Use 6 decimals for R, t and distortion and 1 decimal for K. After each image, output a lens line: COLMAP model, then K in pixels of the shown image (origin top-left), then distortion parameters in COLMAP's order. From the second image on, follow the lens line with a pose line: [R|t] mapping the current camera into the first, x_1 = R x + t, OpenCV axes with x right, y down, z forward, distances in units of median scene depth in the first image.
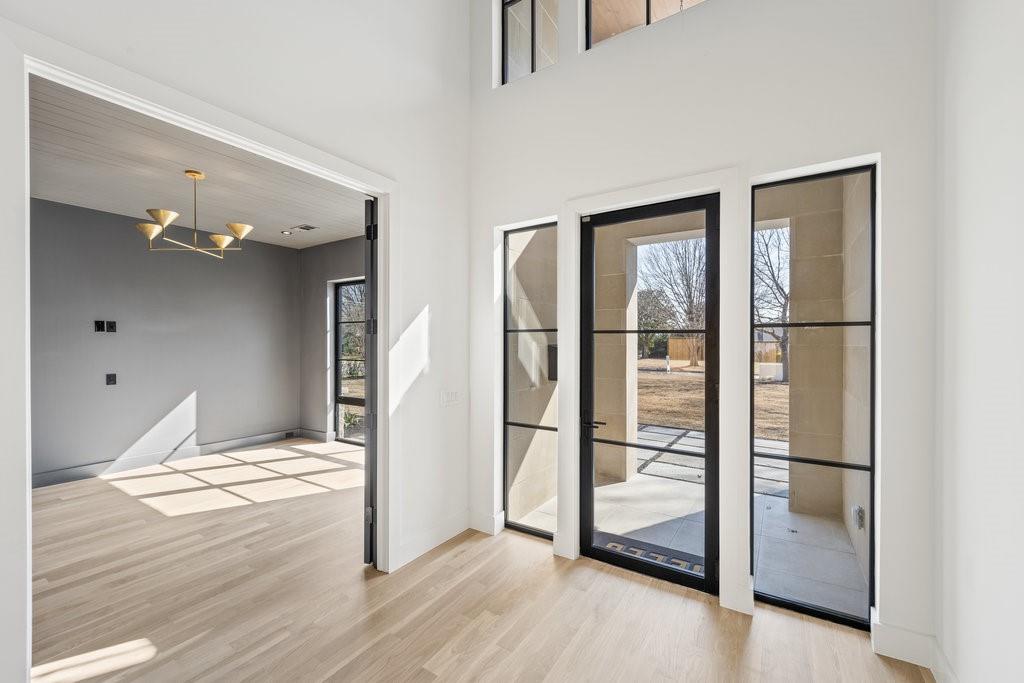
lens RADIAL K [[424.6, 0, 512.0], [0, 424.6, 341.5], [0, 0, 1]] dist [-0.000763, -0.000030]
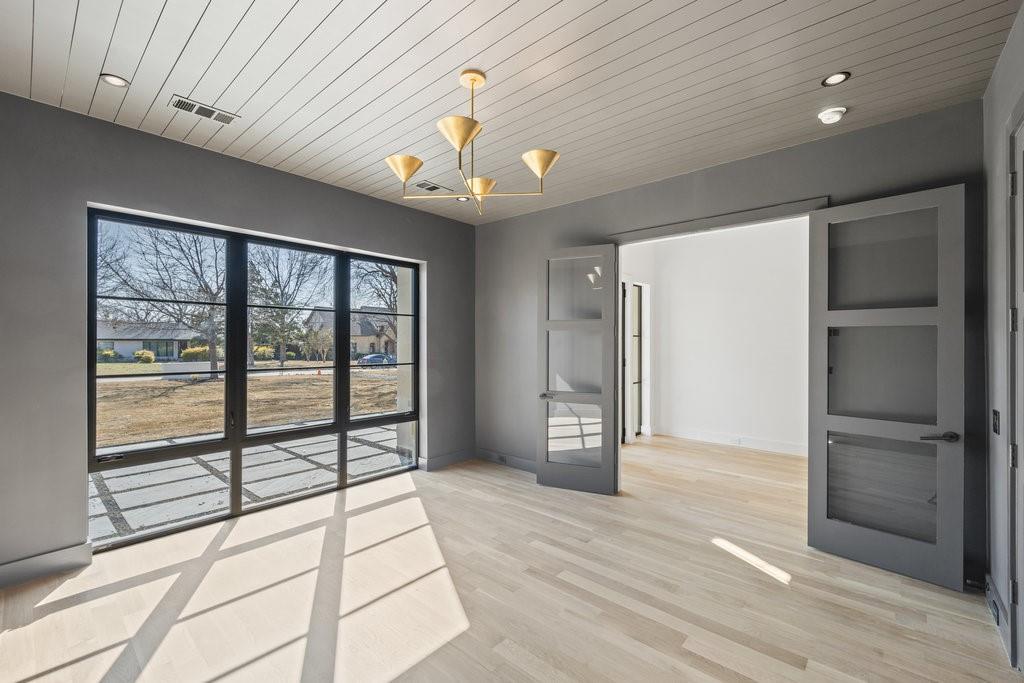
lens RADIAL K [[424.6, 0, 512.0], [0, 424.6, 341.5], [0, 0, 1]] dist [-0.000763, -0.000030]
pose [[0.141798, 0.000486, 0.989896, -1.457627], [-0.004345, 0.999991, 0.000132, 0.016006], [-0.989886, -0.004320, 0.141798, 0.924397]]
